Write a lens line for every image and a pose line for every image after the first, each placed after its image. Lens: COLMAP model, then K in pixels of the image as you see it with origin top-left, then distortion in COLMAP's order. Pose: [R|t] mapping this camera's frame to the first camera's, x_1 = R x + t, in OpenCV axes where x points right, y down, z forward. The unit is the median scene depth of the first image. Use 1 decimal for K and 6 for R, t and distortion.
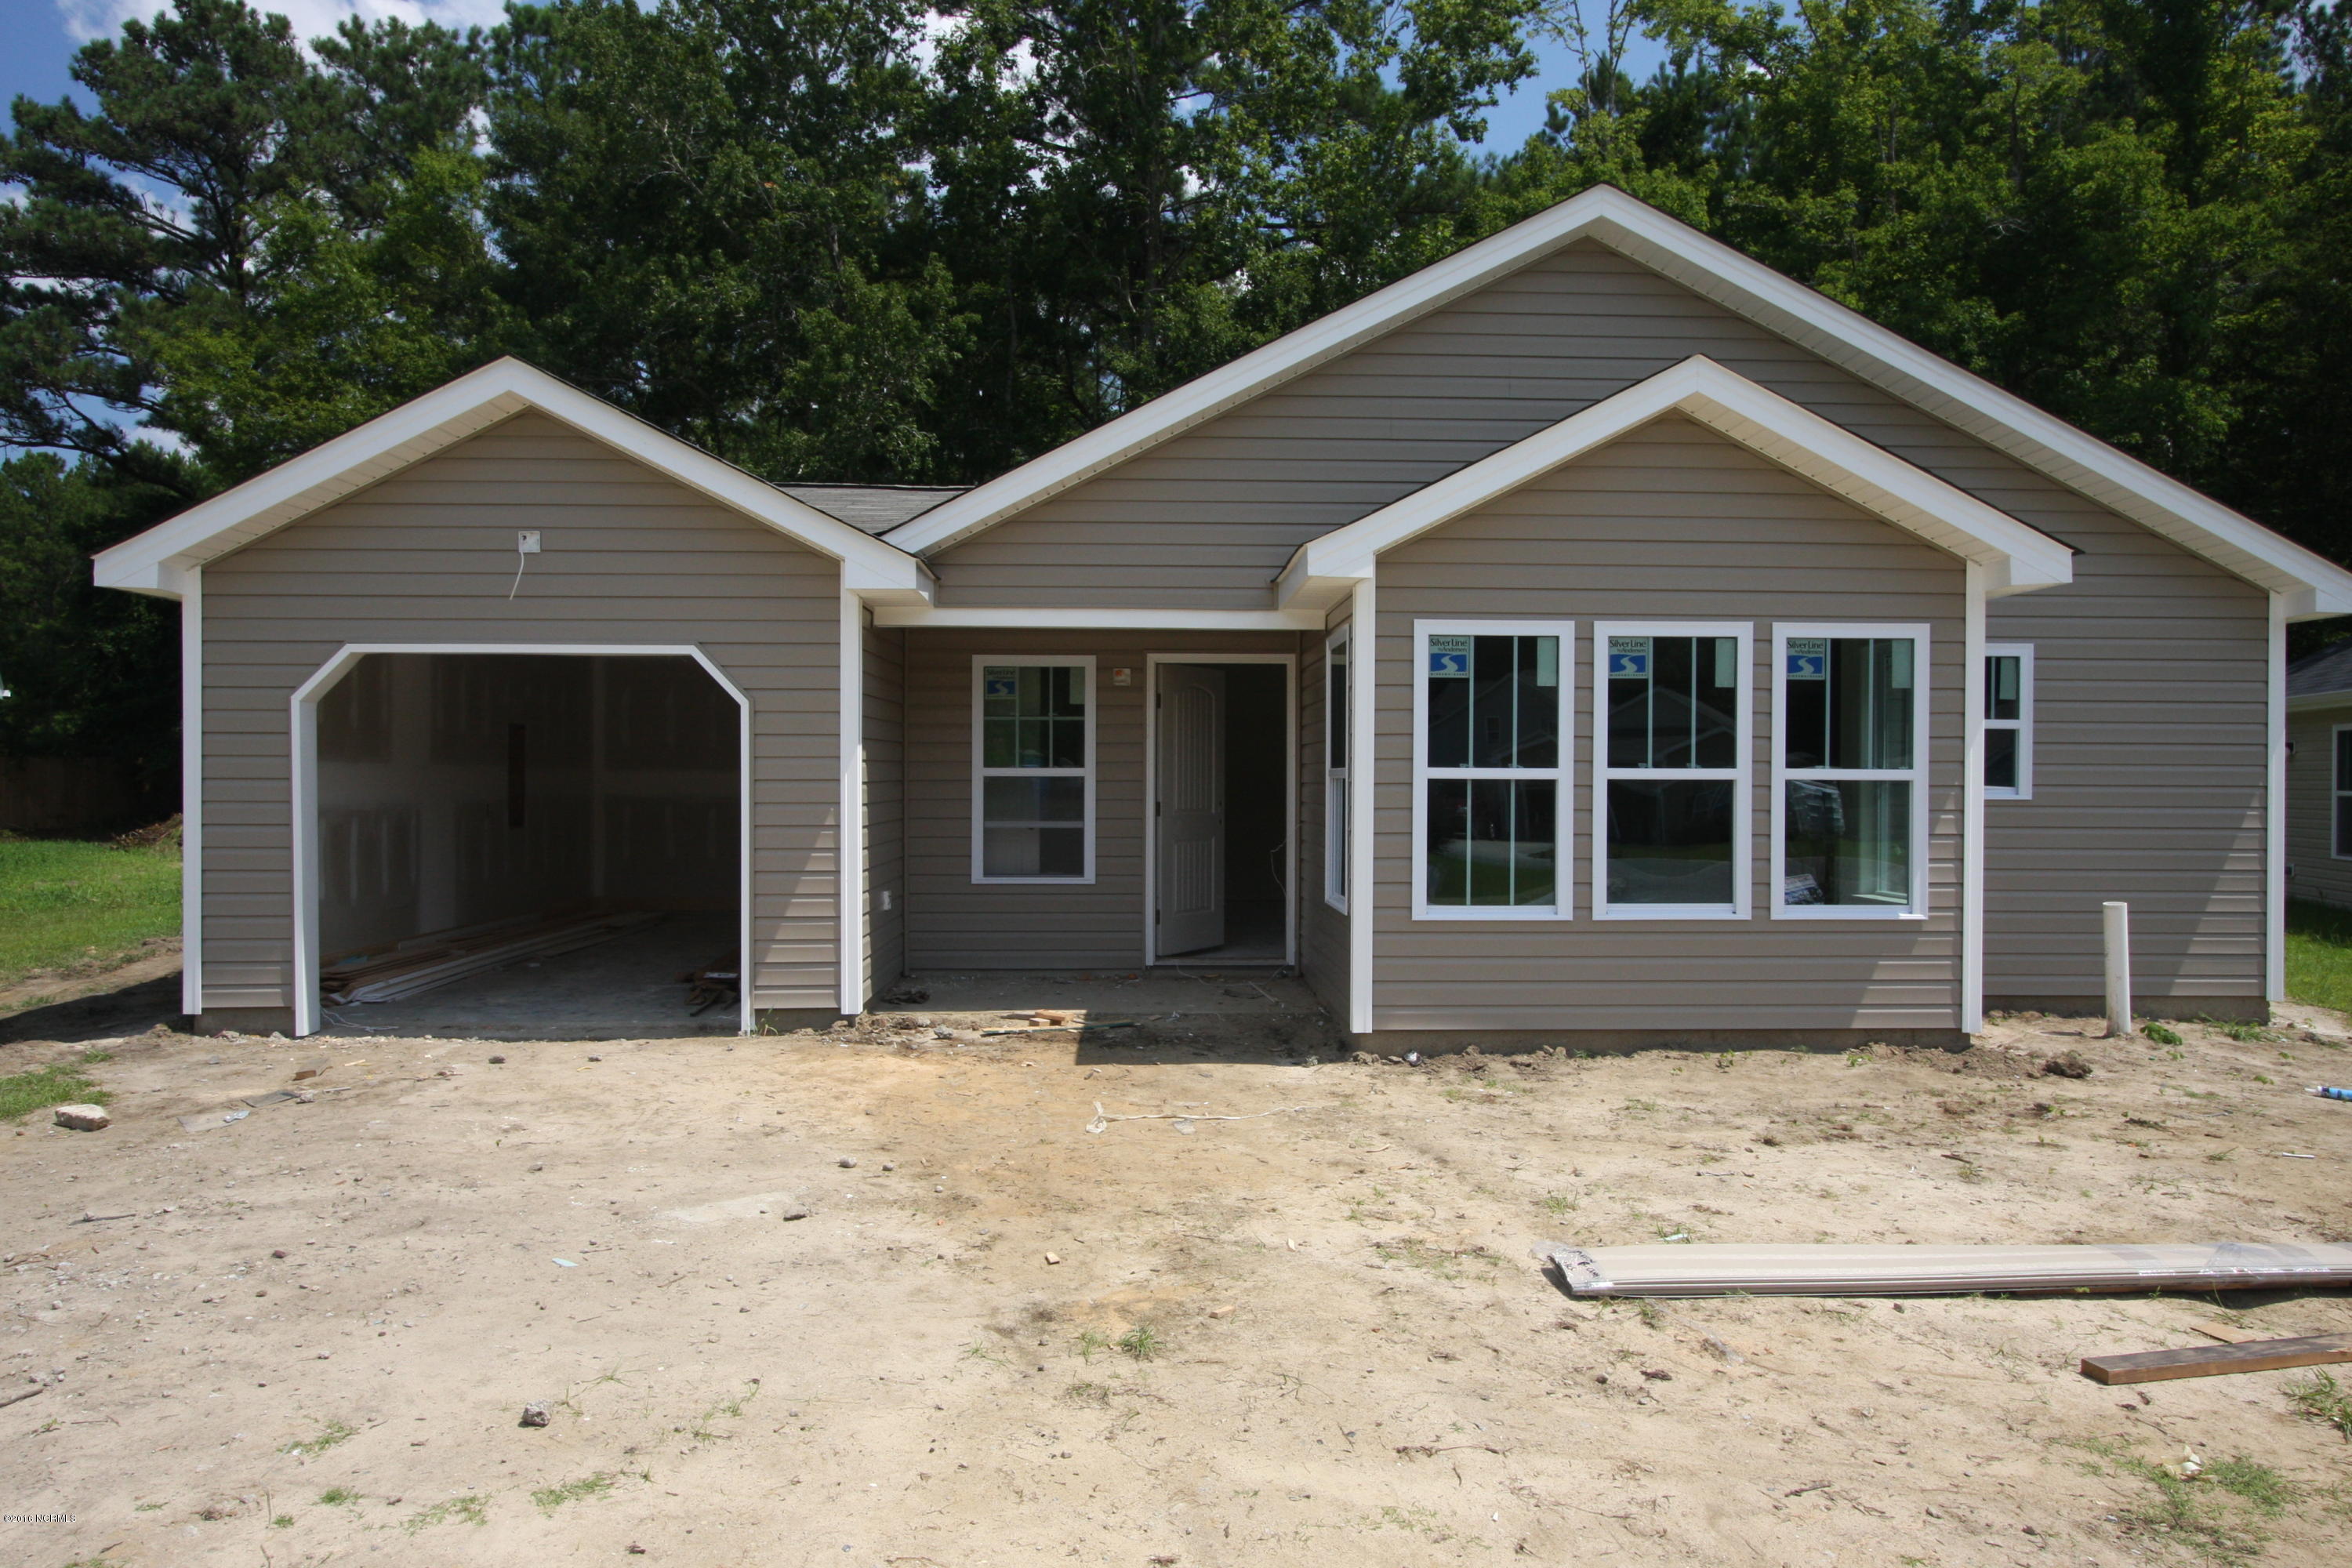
lens RADIAL K [[1512.8, 0, 1185.6], [0, 1512.8, 787.8], [0, 0, 1]] dist [-0.017992, 0.015647]
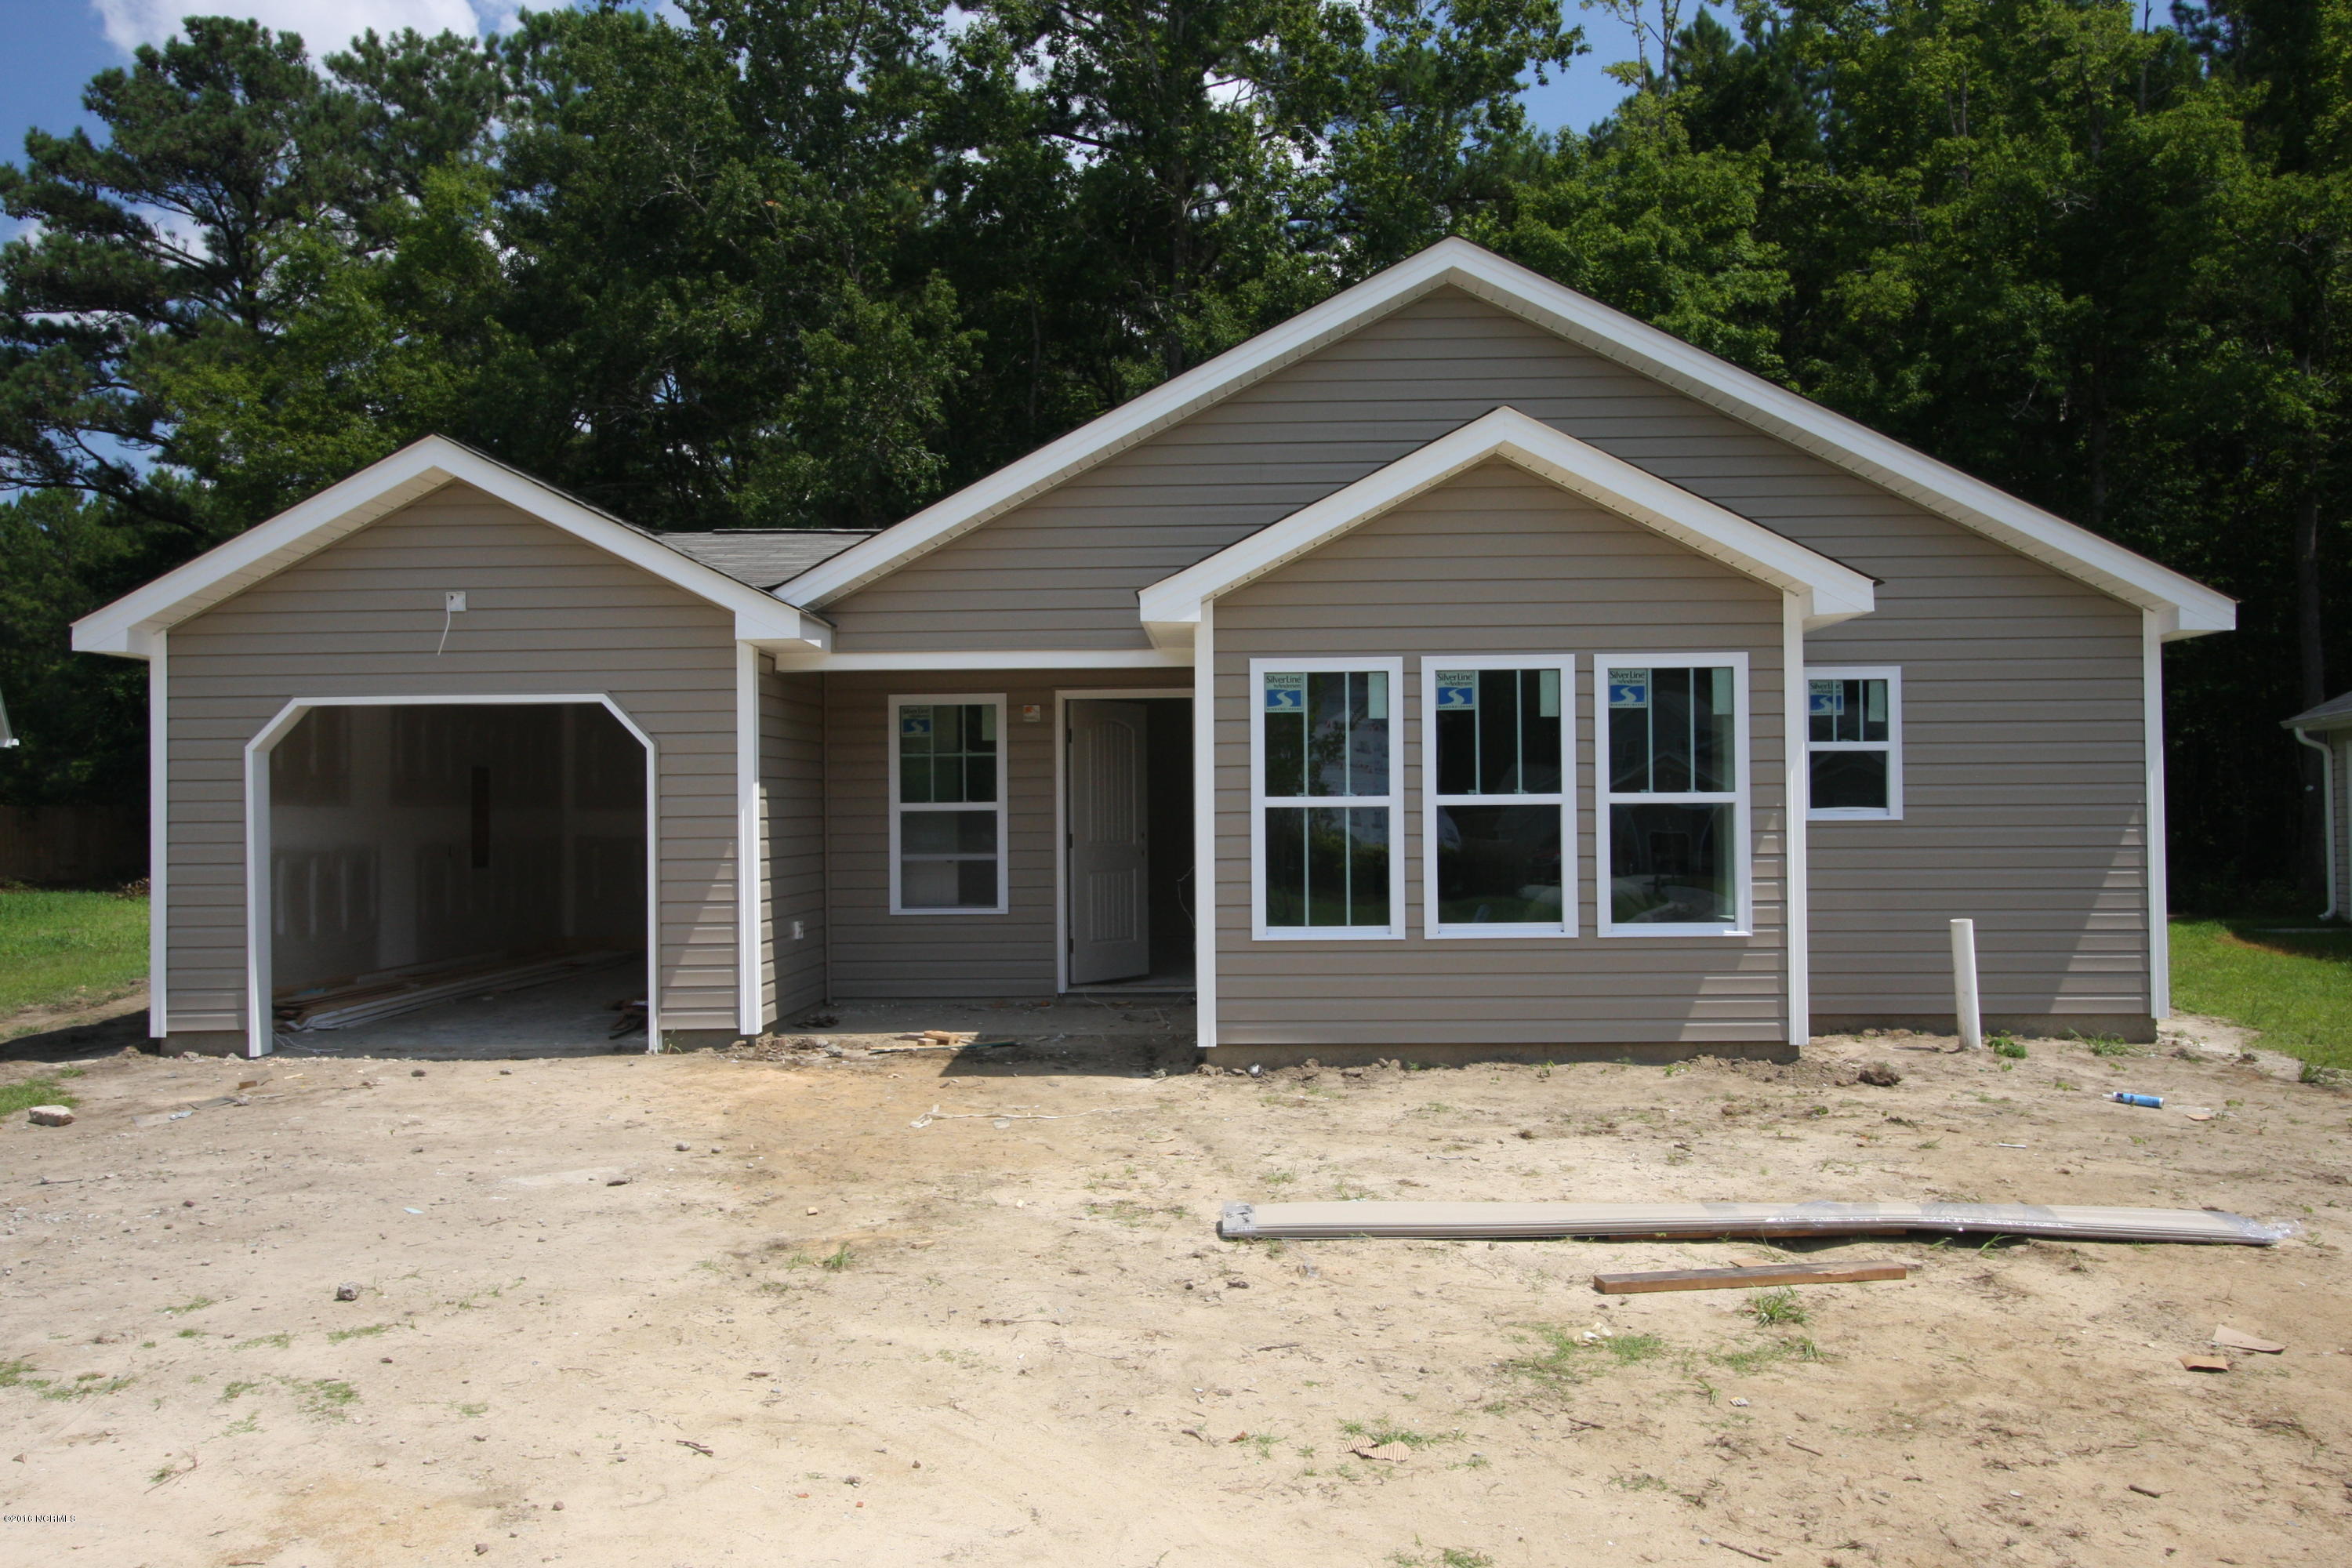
lens RADIAL K [[1696.2, 0, 1176.0], [0, 1696.2, 784.0], [0, 0, 1]] dist [-0.019867, 0.030327]
pose [[0.997650, -0.014550, -0.066952, 0.137771], [0.012965, 0.999627, -0.024041, 0.004248], [0.067276, 0.023117, 0.997467, -0.153136]]
